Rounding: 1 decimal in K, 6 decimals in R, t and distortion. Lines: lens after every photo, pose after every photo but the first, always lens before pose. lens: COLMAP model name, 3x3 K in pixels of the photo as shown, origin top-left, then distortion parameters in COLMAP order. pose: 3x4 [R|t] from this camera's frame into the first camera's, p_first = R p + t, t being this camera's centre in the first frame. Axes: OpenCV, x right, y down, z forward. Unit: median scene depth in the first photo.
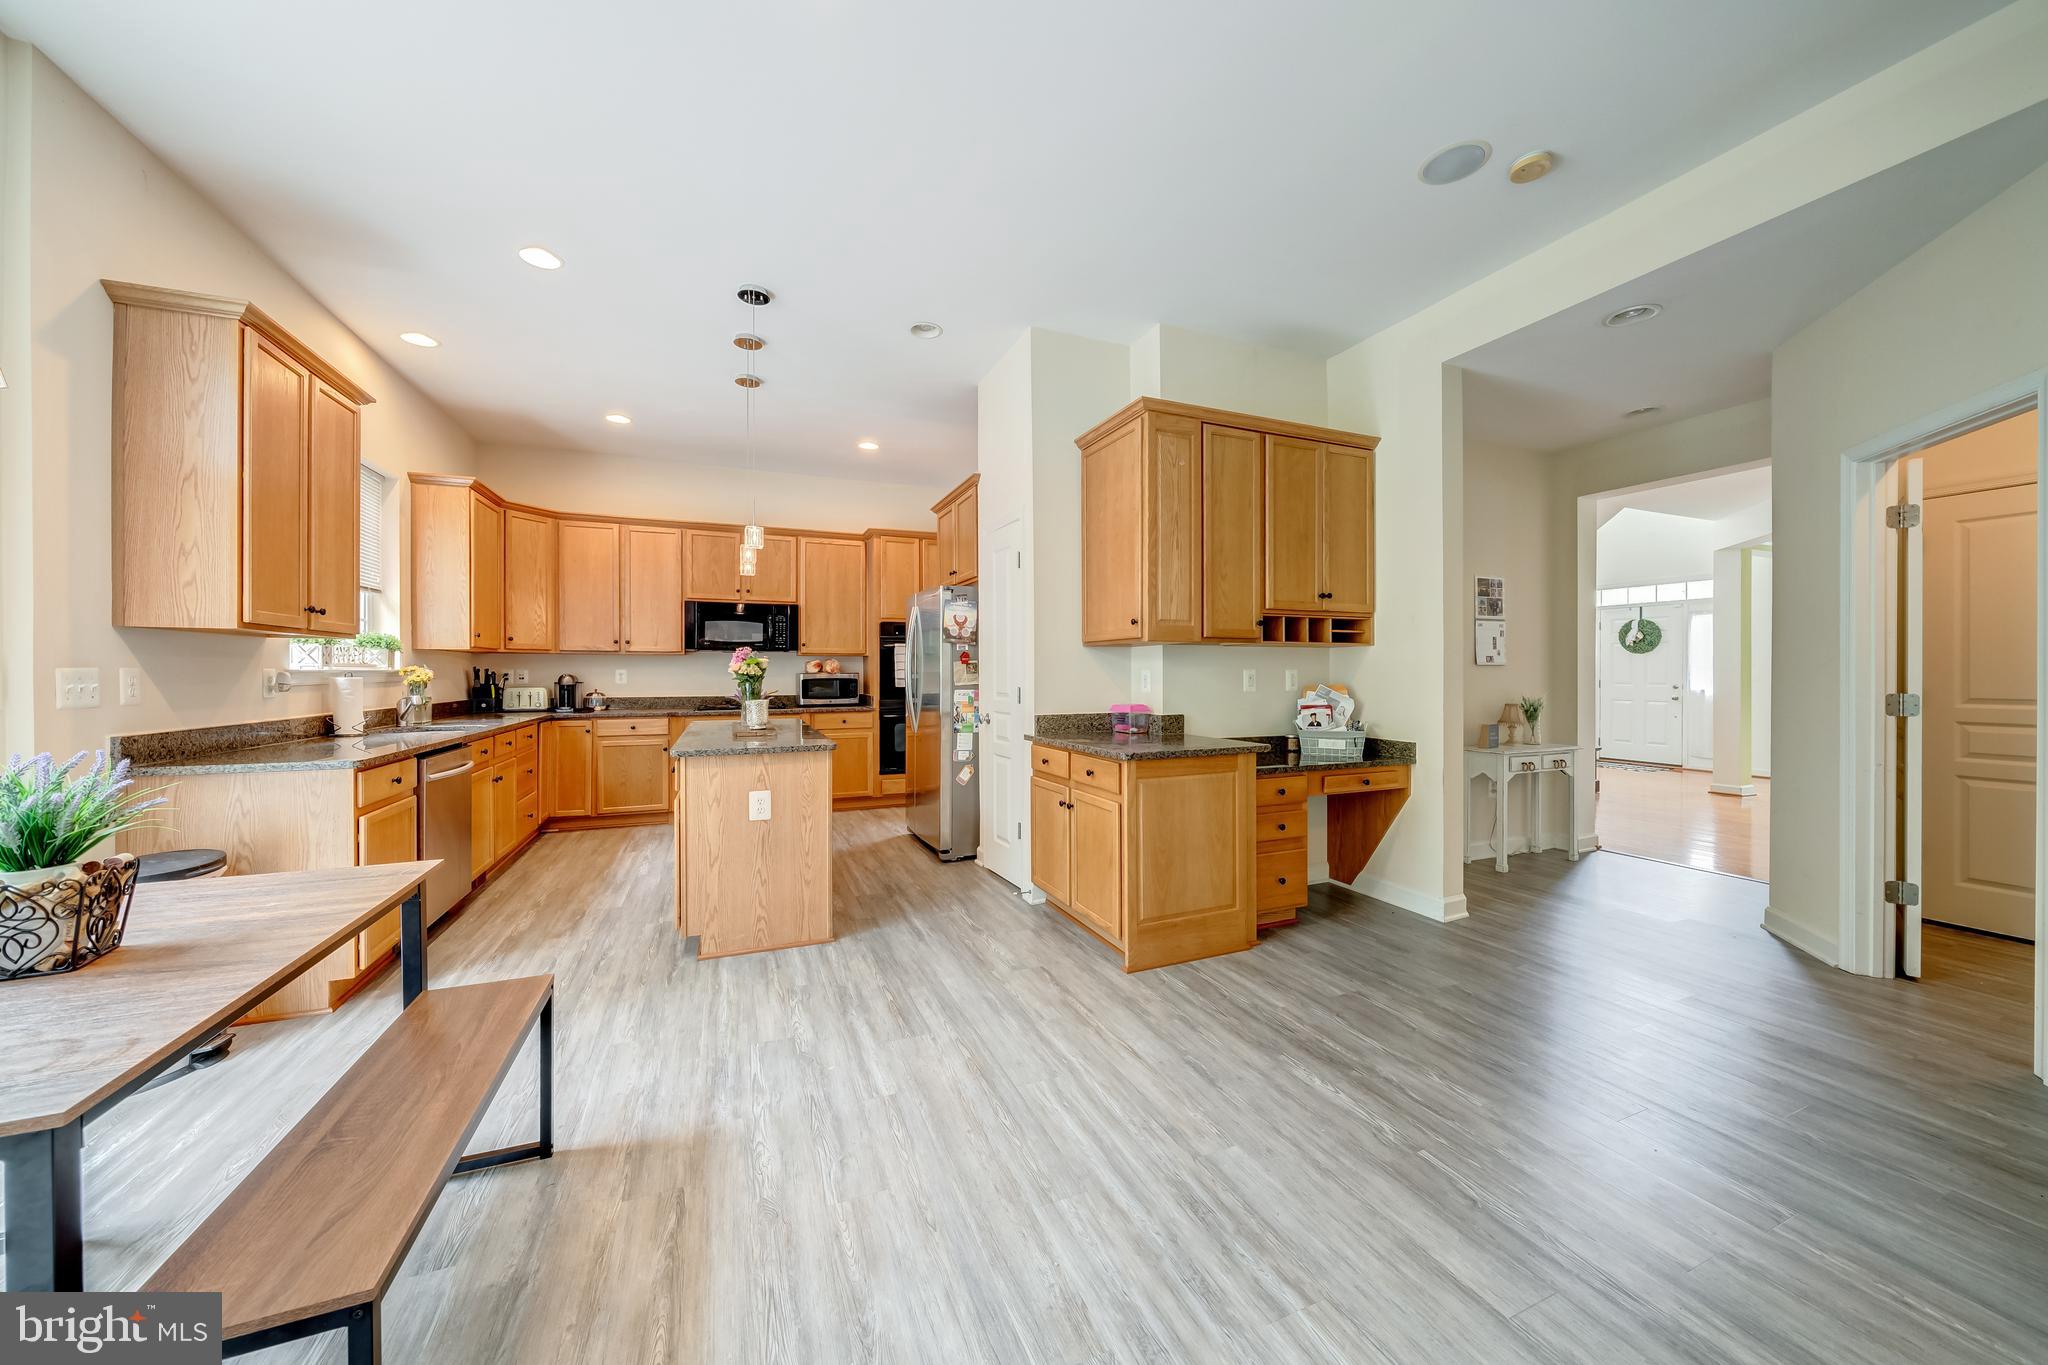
lens RADIAL K [[700.5, 0, 1024.1], [0, 700.5, 676.9], [0, 0, 1]] dist [-0.002126, -0.000192]
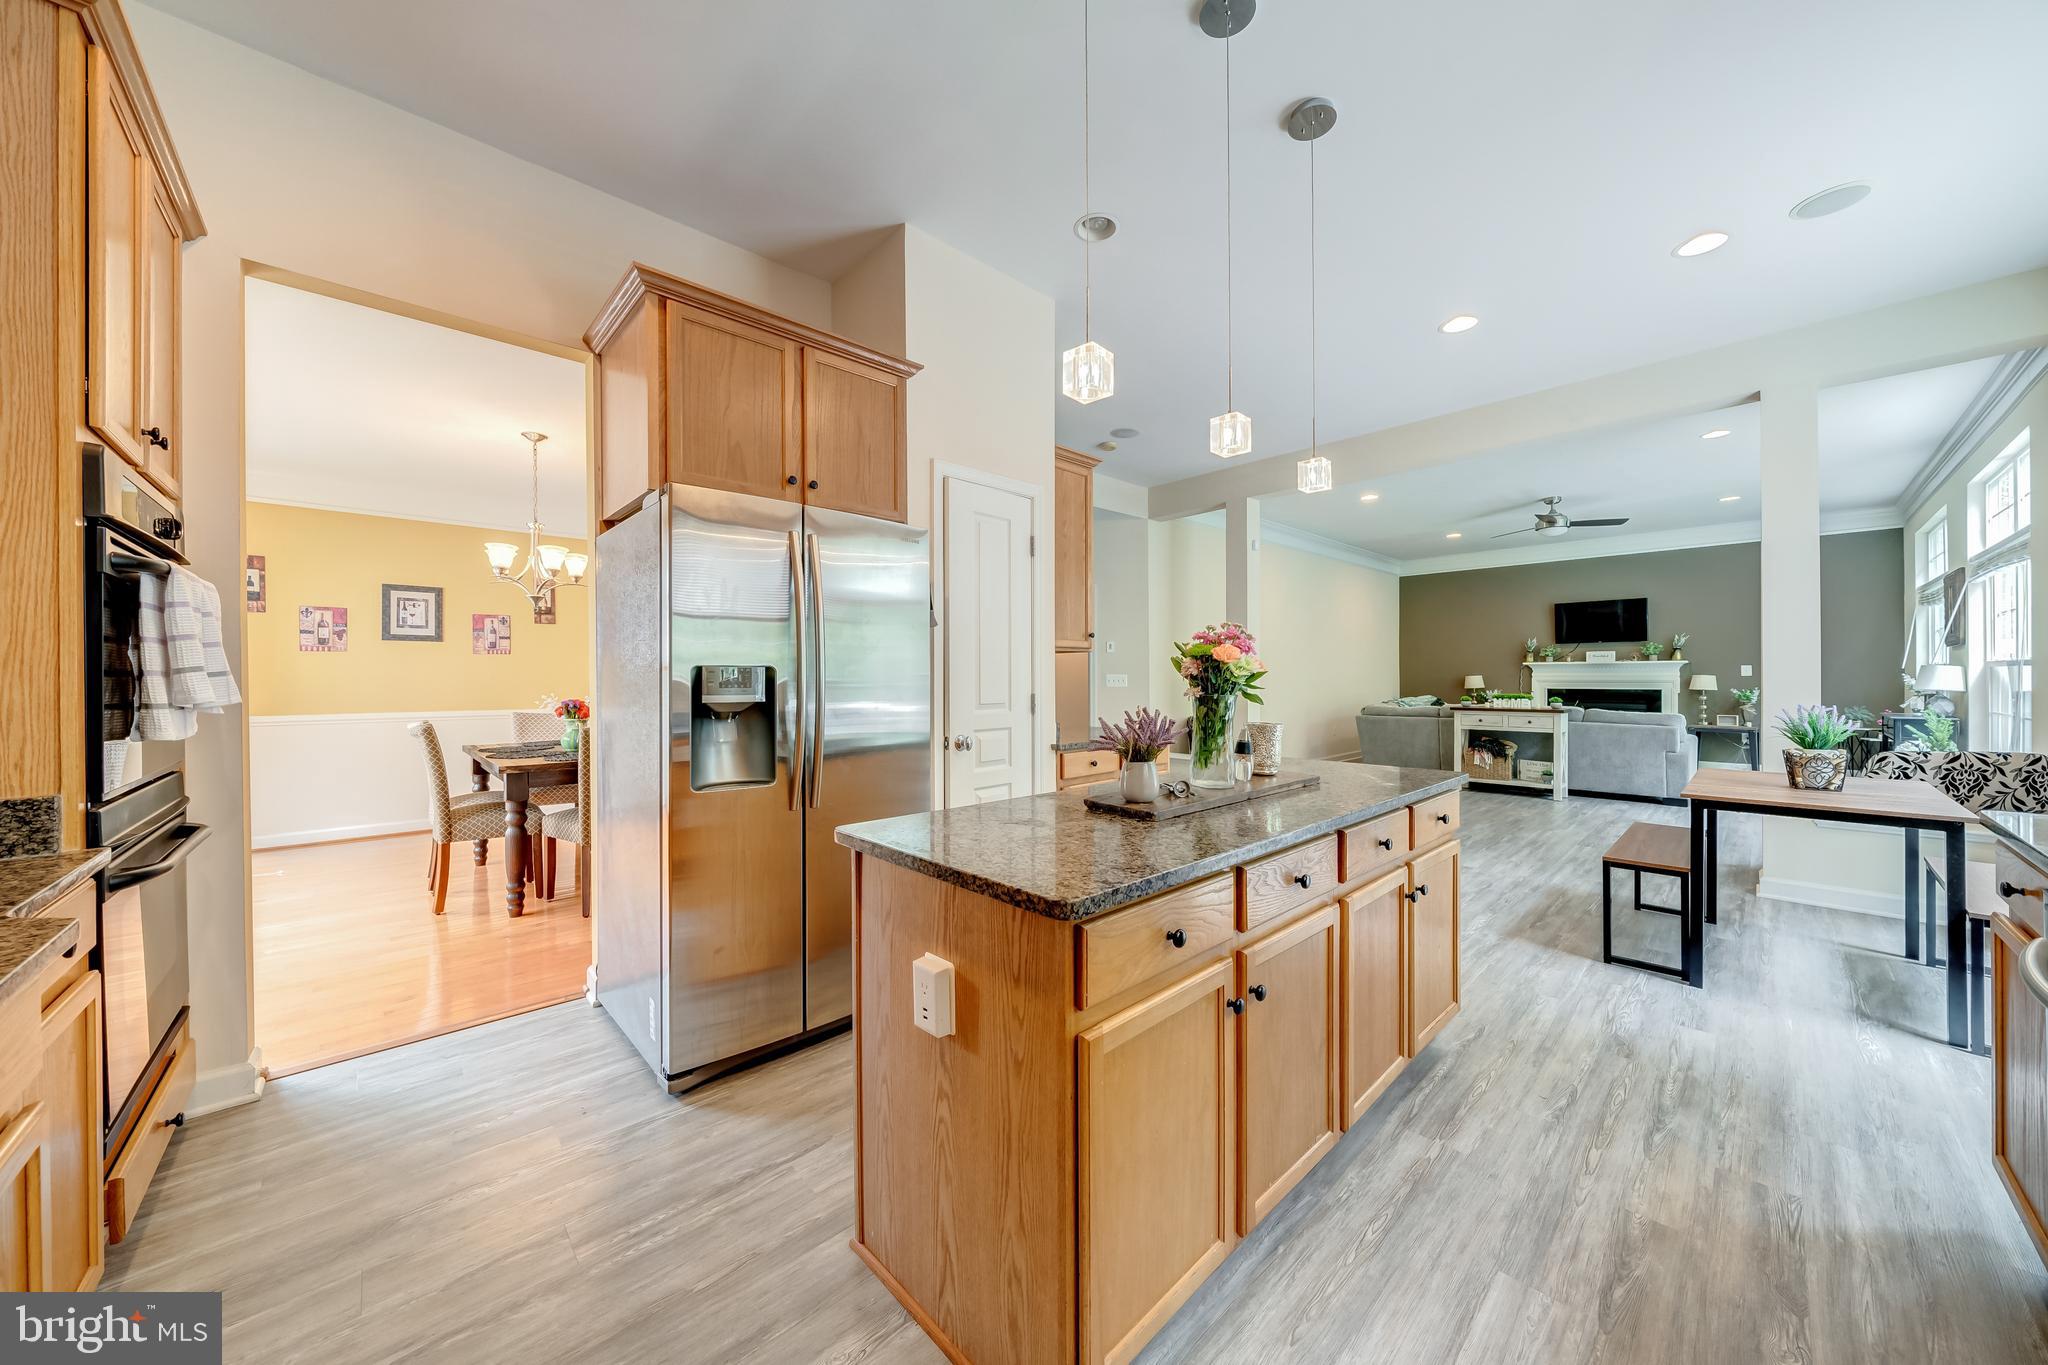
lens RADIAL K [[700.5, 0, 1024.1], [0, 700.5, 676.9], [0, 0, 1]] dist [-0.002126, -0.000192]
pose [[-0.343578, 0.001186, 0.939123, -0.803243], [0.010159, 0.999945, 0.002453, -0.007559], [-0.939069, 0.010384, -0.343571, 1.302424]]
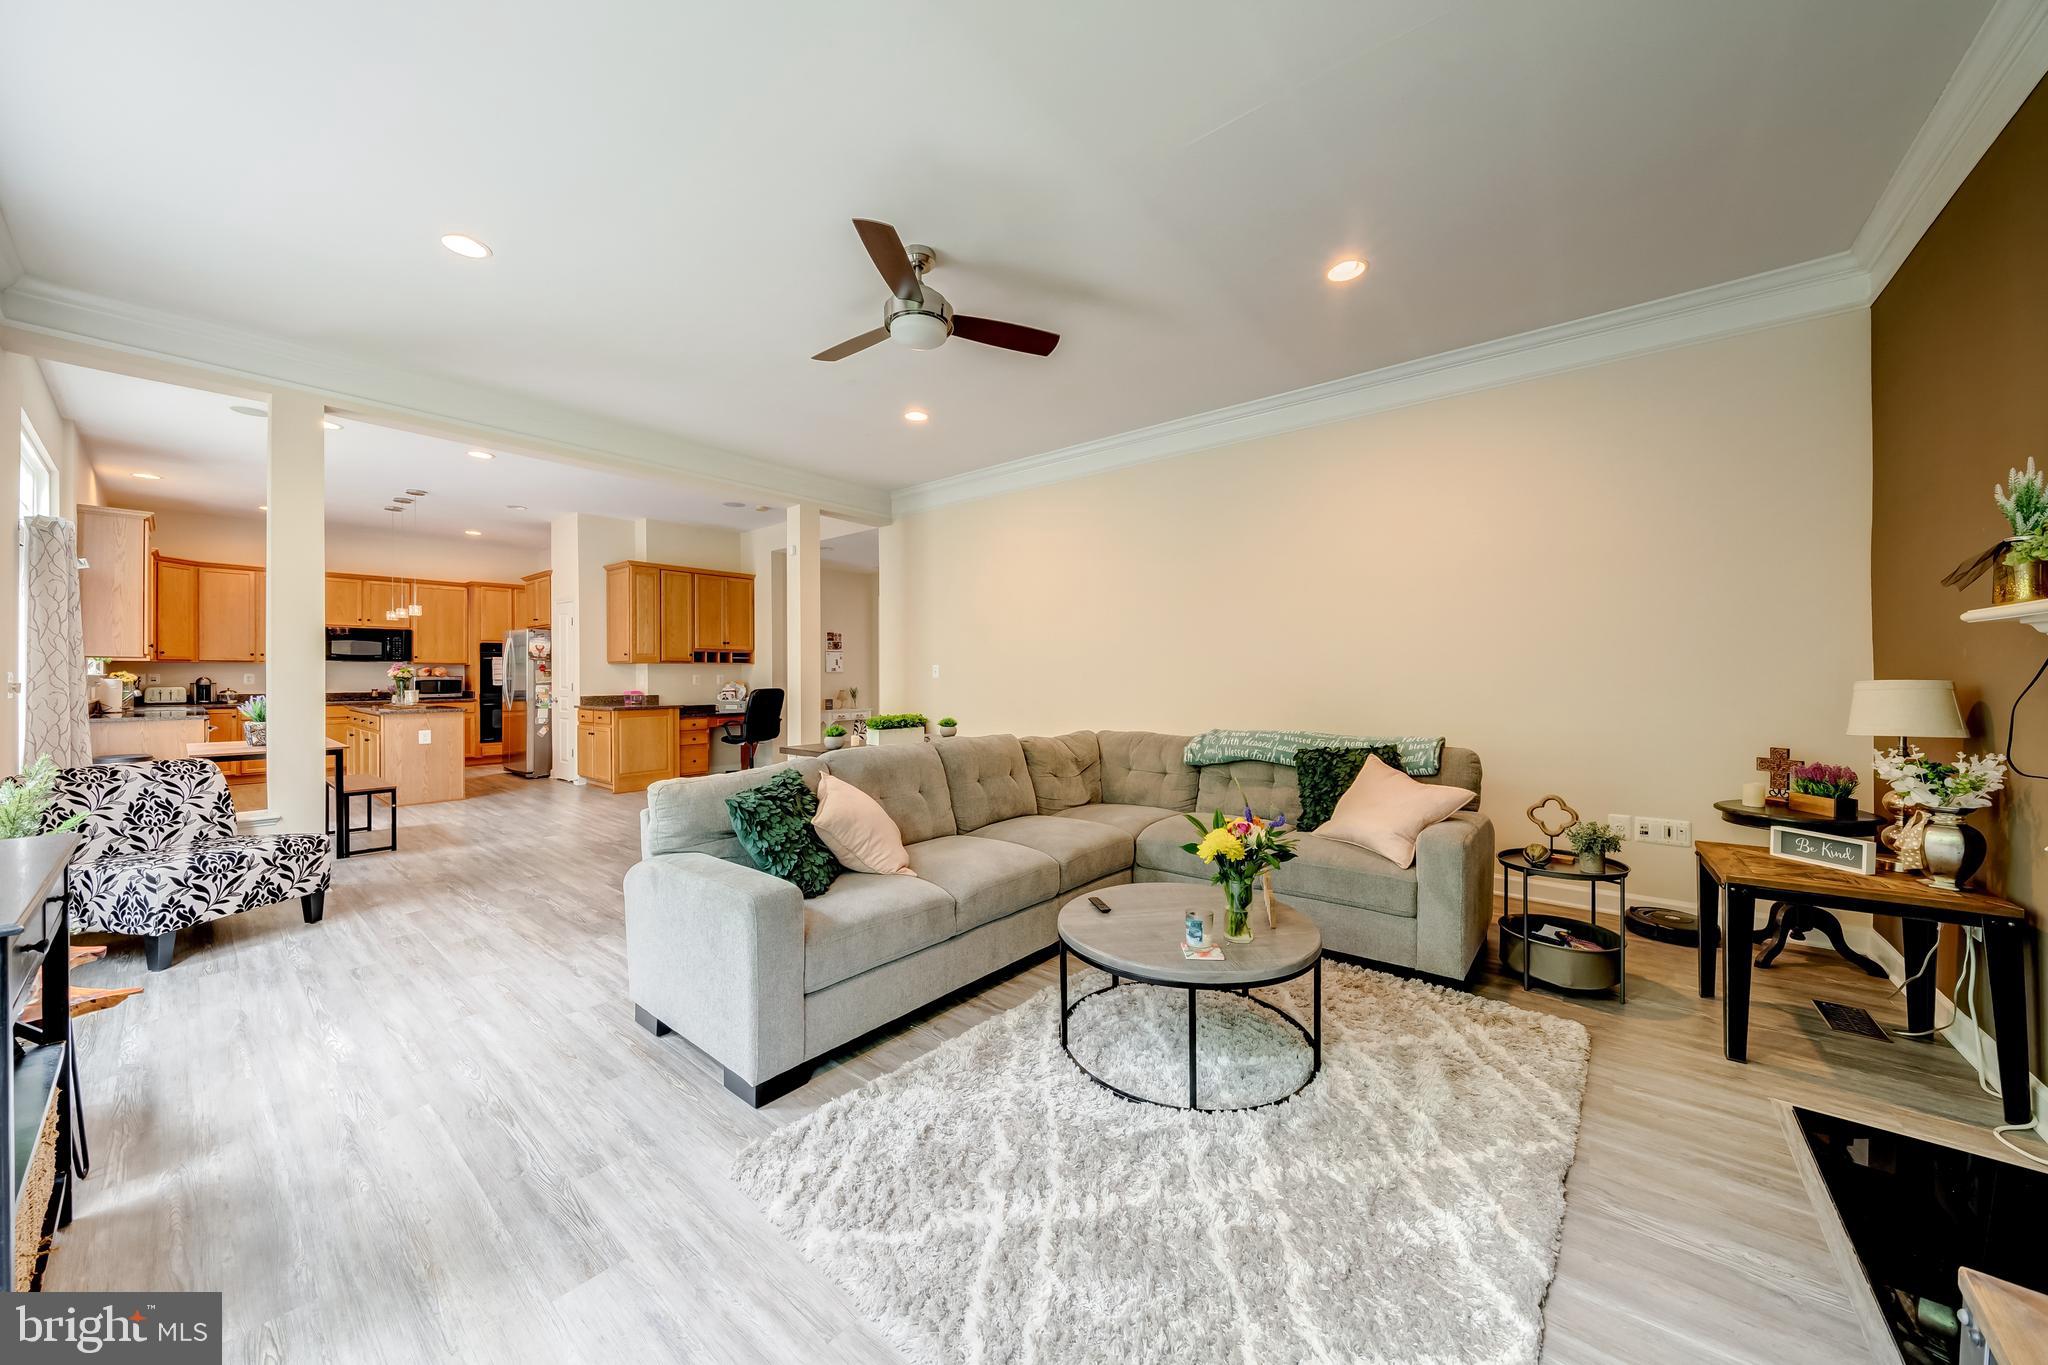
lens RADIAL K [[700.5, 0, 1024.1], [0, 700.5, 676.9], [0, 0, 1]] dist [-0.002126, -0.000192]
pose [[0.884333, -0.001430, 0.466855, 0.208313], [0.003176, 0.999991, -0.002955, 0.006581], [-0.466846, 0.004096, 0.884329, -1.449107]]
